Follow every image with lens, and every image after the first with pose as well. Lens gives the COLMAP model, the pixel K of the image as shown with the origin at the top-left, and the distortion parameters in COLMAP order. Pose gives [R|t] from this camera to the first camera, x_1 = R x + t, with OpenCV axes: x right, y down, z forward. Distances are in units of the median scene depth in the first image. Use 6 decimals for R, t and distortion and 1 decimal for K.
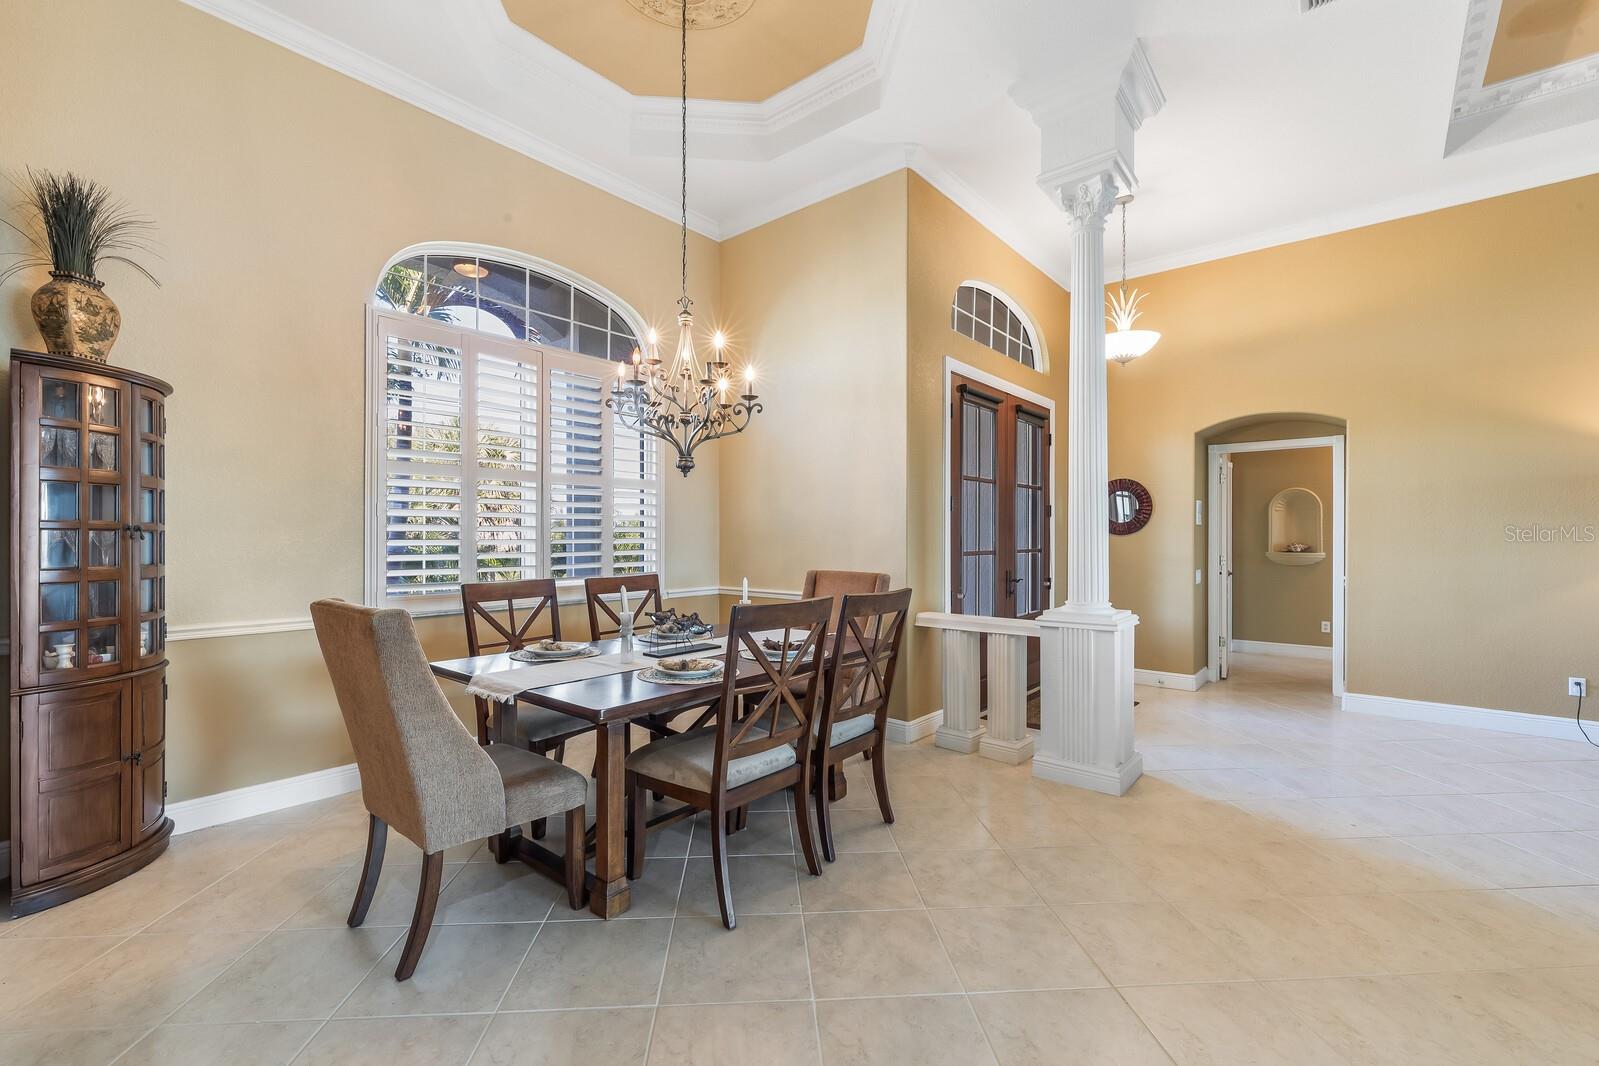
lens RADIAL K [[686.4, 0, 799.5], [0, 686.4, 533.0], [0, 0, 1]] dist [0.004061, 0.000505]
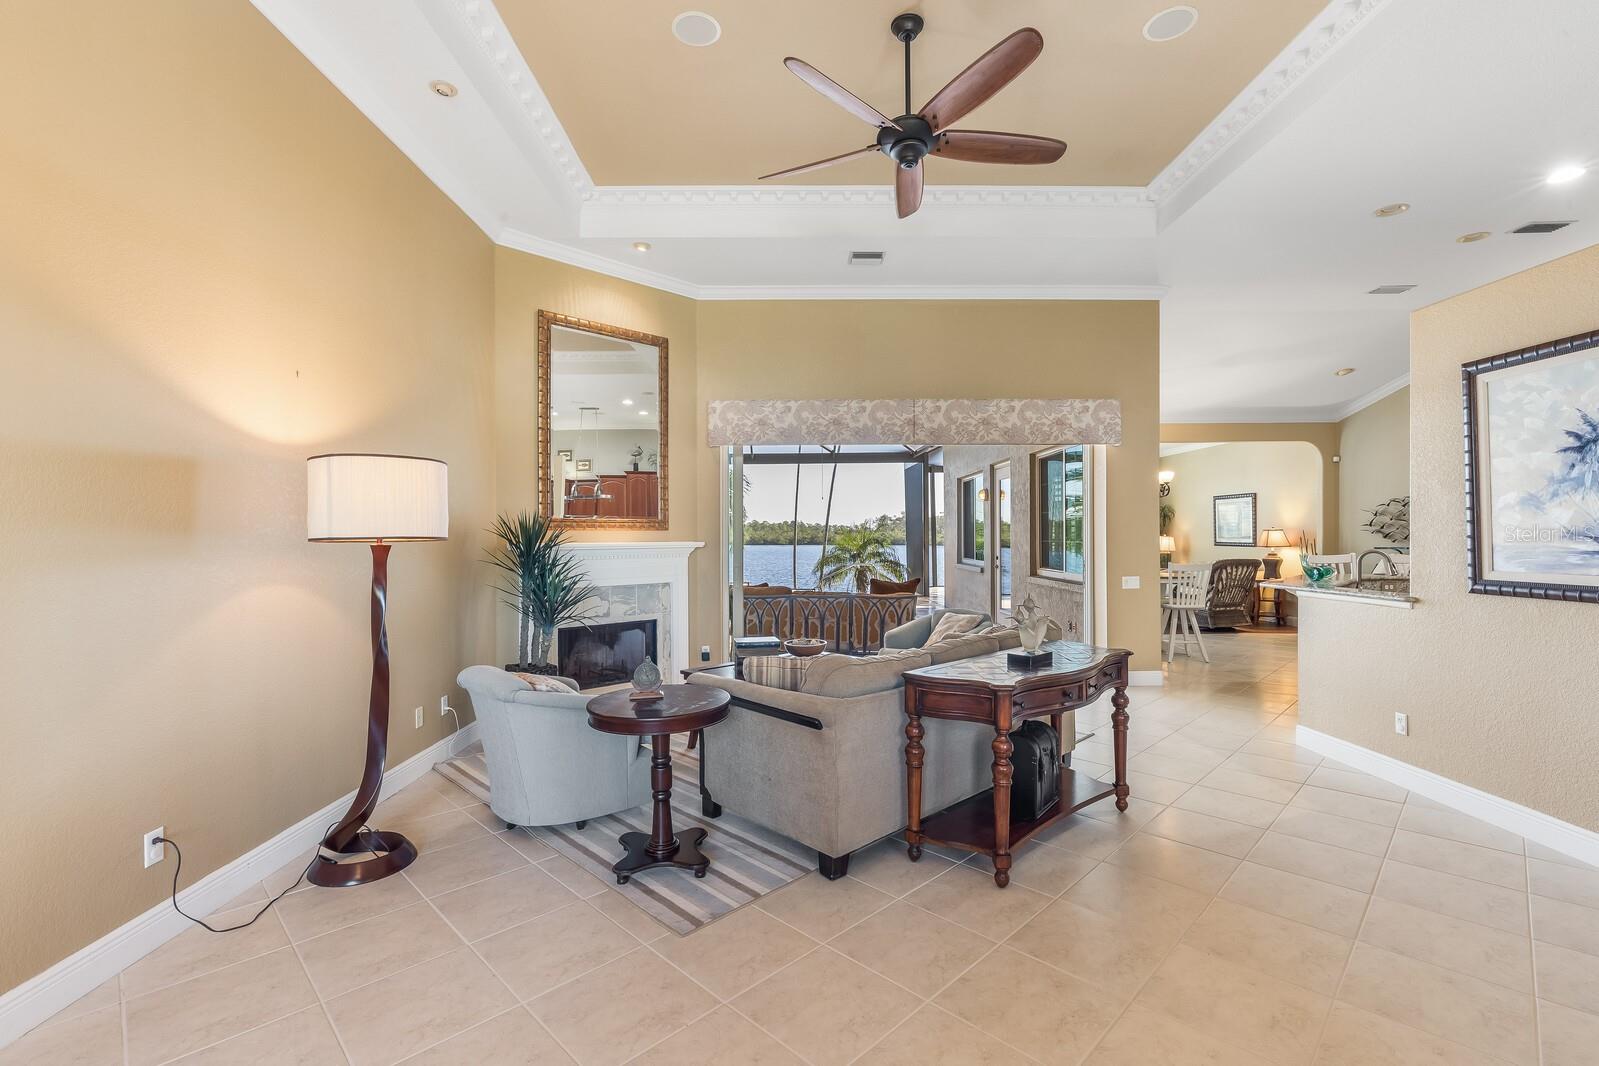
lens RADIAL K [[711.5, 0, 799.5], [0, 711.5, 533.0], [0, 0, 1]] dist [-0.005659, 0.000098]
pose [[-0.649993, -0.000259, 0.759940, 0.376580], [-0.003769, 0.999989, -0.002883, -0.023037], [-0.759931, -0.004738, -0.649986, 0.976134]]
